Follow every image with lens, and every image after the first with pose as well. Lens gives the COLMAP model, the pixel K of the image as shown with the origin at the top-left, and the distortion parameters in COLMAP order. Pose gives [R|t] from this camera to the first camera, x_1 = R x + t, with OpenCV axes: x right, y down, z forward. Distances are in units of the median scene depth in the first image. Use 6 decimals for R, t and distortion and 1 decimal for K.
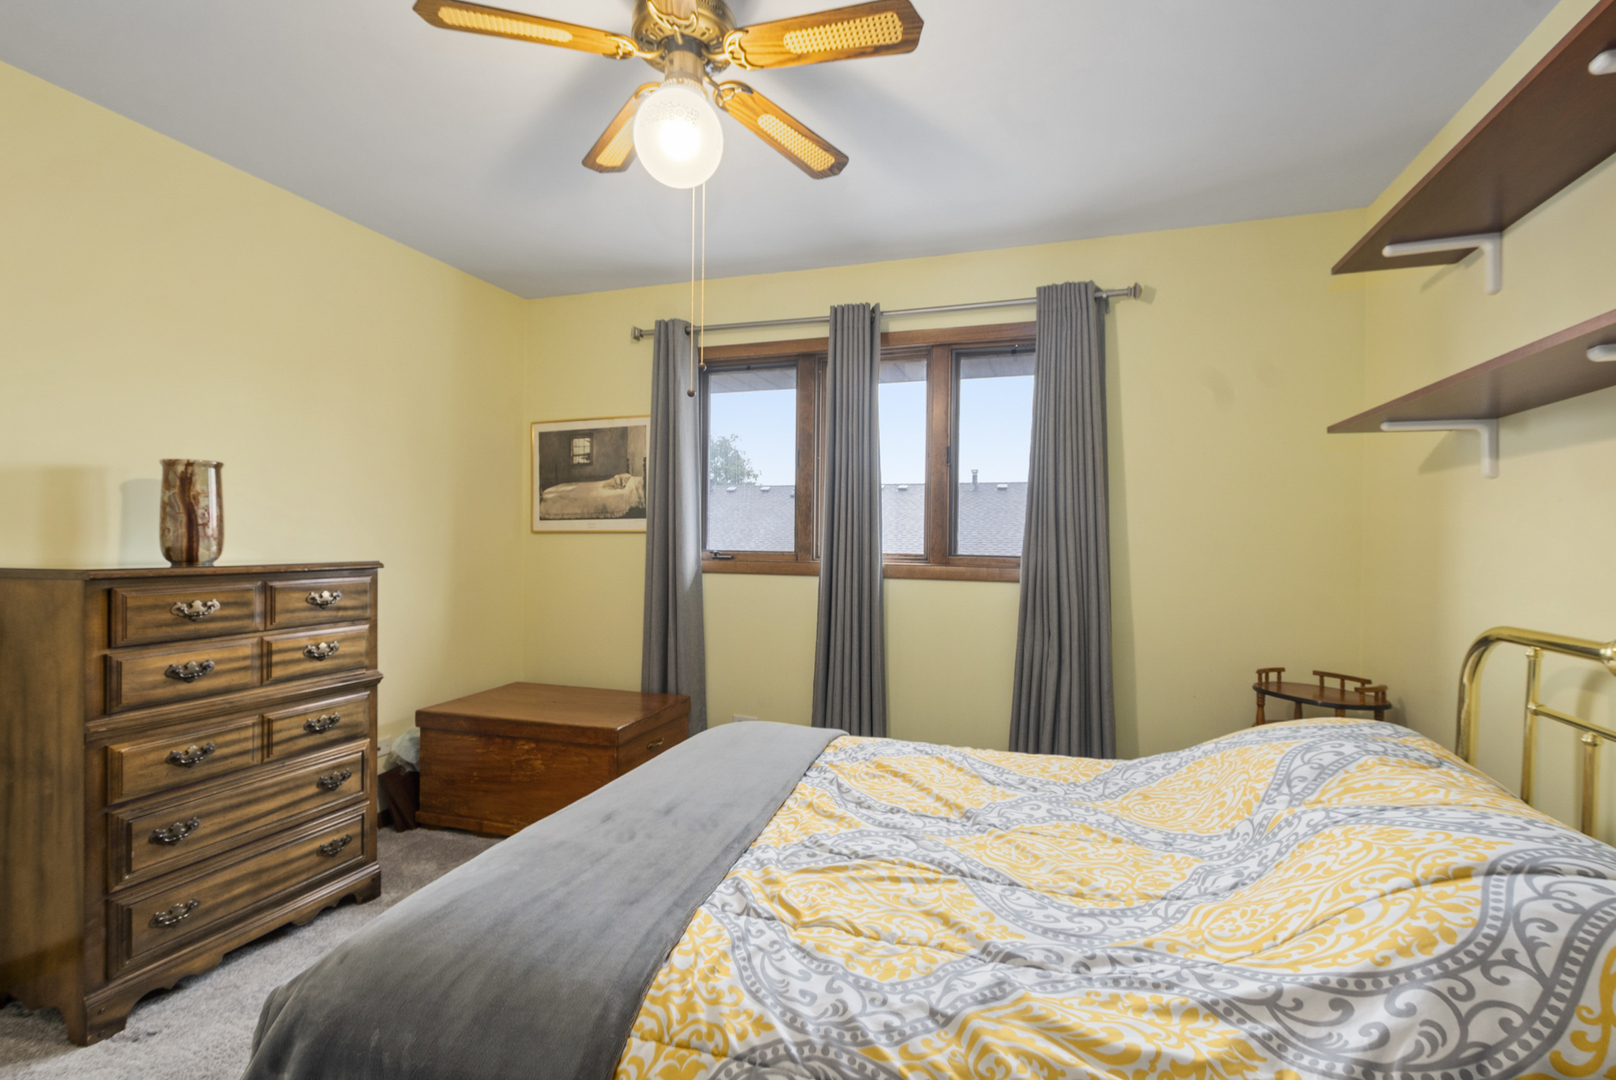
lens RADIAL K [[721.1, 0, 815.5], [0, 721.1, 534.0], [0, 0, 1]] dist [0.003542, -0.001318]
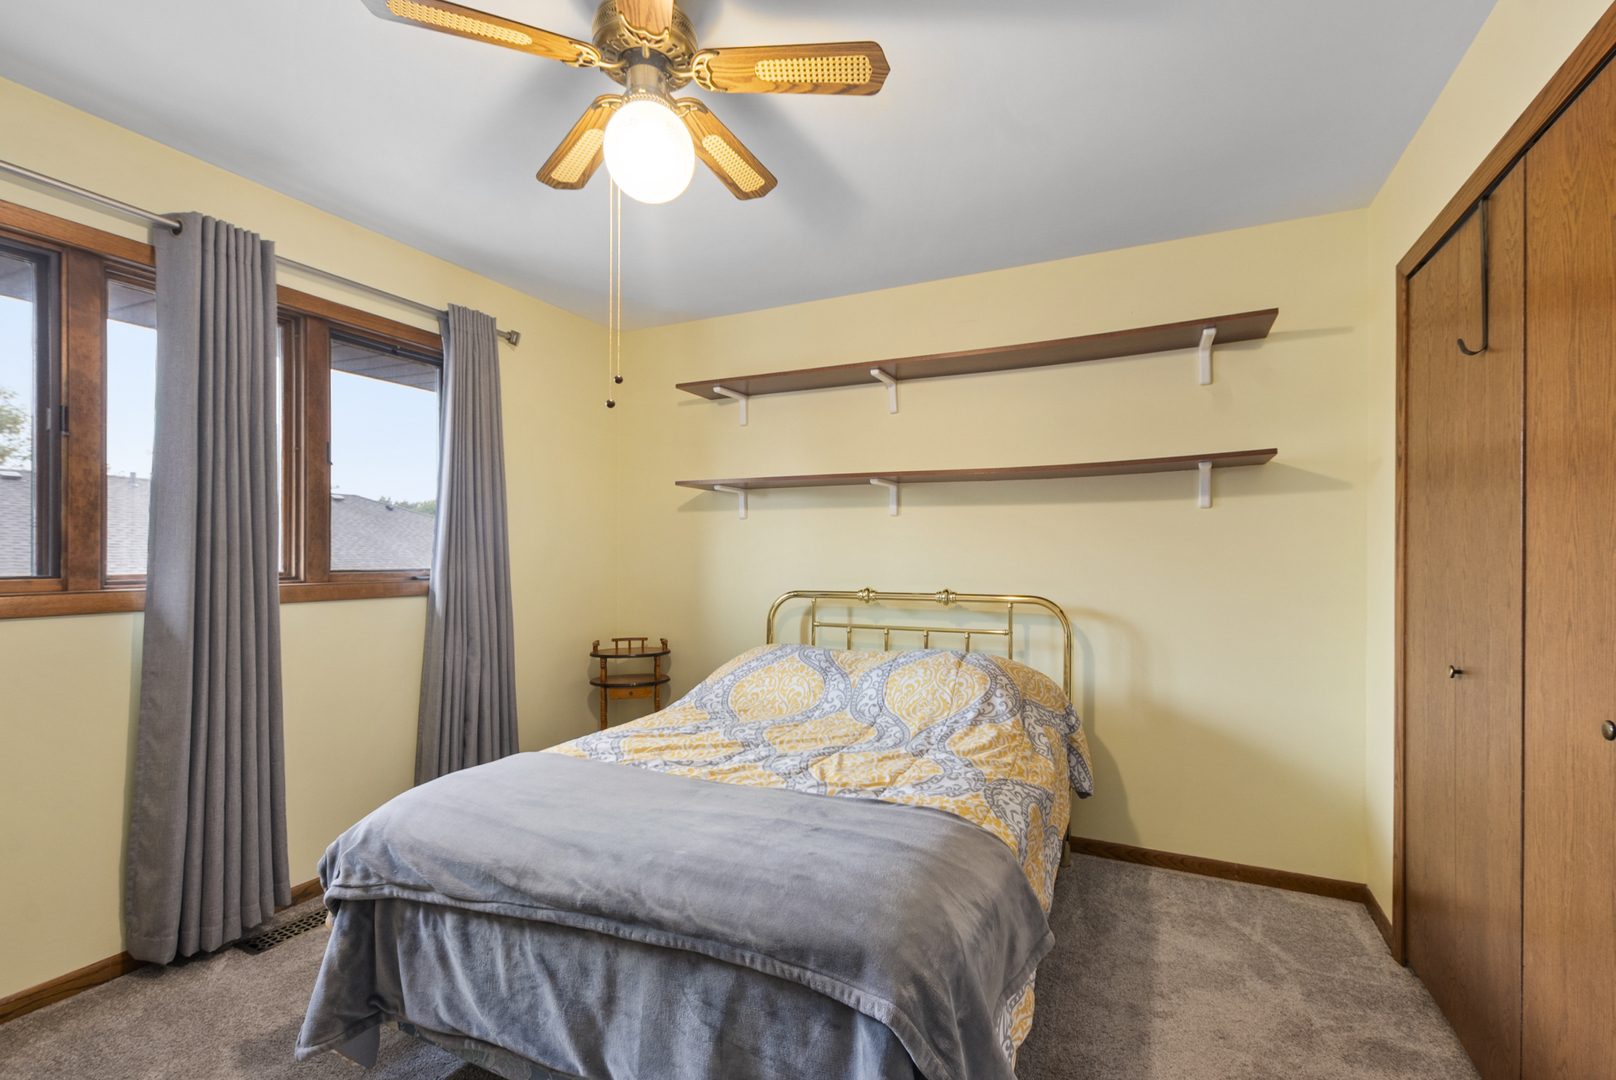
lens RADIAL K [[721.1, 0, 818.1], [0, 721.1, 548.3], [0, 0, 1]] dist [0.003542, -0.001318]
pose [[0.117870, -0.007246, 0.993003, -1.200712], [-0.007376, 0.999939, 0.008172, -0.018429], [-0.993002, -0.008287, 0.117810, 0.677872]]
